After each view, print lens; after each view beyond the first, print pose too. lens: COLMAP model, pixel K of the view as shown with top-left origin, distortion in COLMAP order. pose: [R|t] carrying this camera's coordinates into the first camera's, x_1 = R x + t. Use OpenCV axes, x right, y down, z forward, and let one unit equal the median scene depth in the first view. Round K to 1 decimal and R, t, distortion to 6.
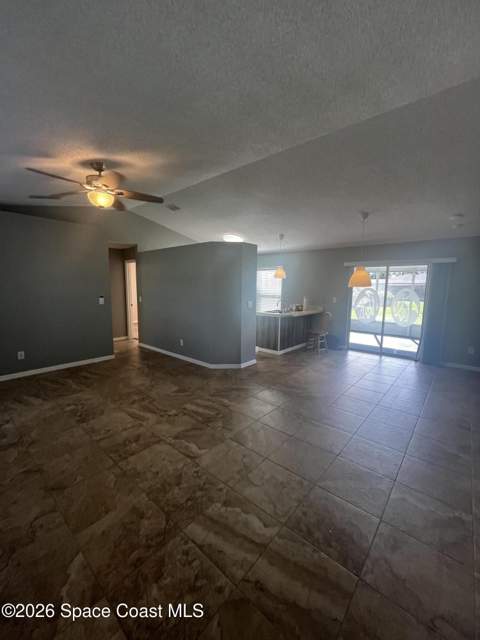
lens RADIAL K [[259.0, 0, 238.8], [0, 259.0, 318.3], [0, 0, 1]] dist [0.000678, -0.000206]
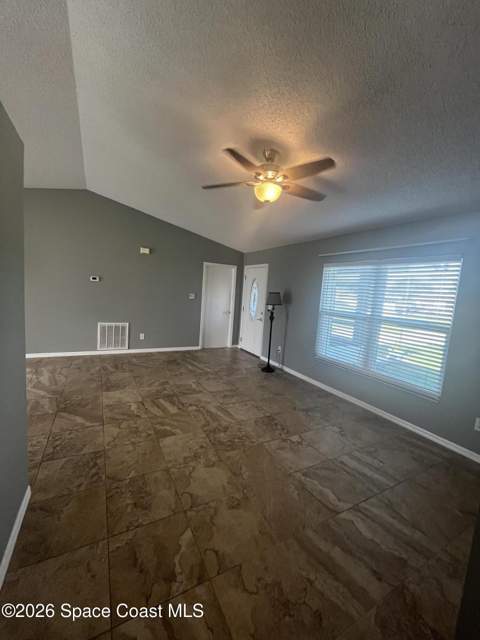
lens RADIAL K [[259.0, 0, 238.8], [0, 259.0, 318.3], [0, 0, 1]] dist [0.000678, -0.000206]
pose [[-0.932502, -0.115191, 0.342301, -0.768524], [-0.038576, 0.974119, 0.222720, -0.234601], [-0.359098, 0.194483, -0.912812, 1.870588]]
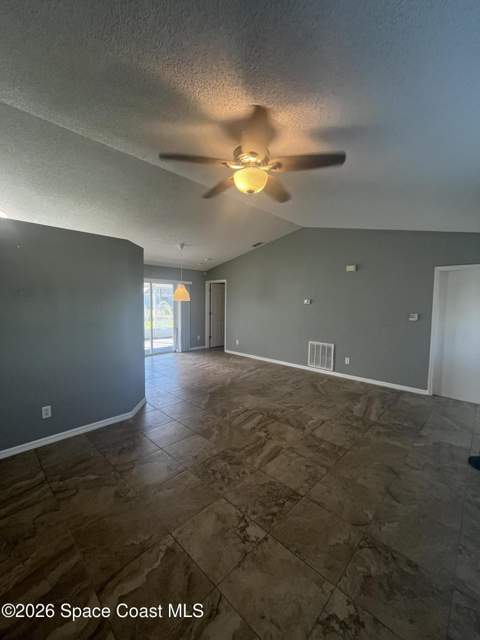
lens RADIAL K [[259.0, 0, 238.8], [0, 259.0, 318.3], [0, 0, 1]] dist [0.000678, -0.000206]
pose [[0.052044, -0.079023, 0.995513, -1.224910], [0.112444, 0.990989, 0.072786, -0.148295], [-0.992294, 0.108151, 0.060461, 1.009341]]
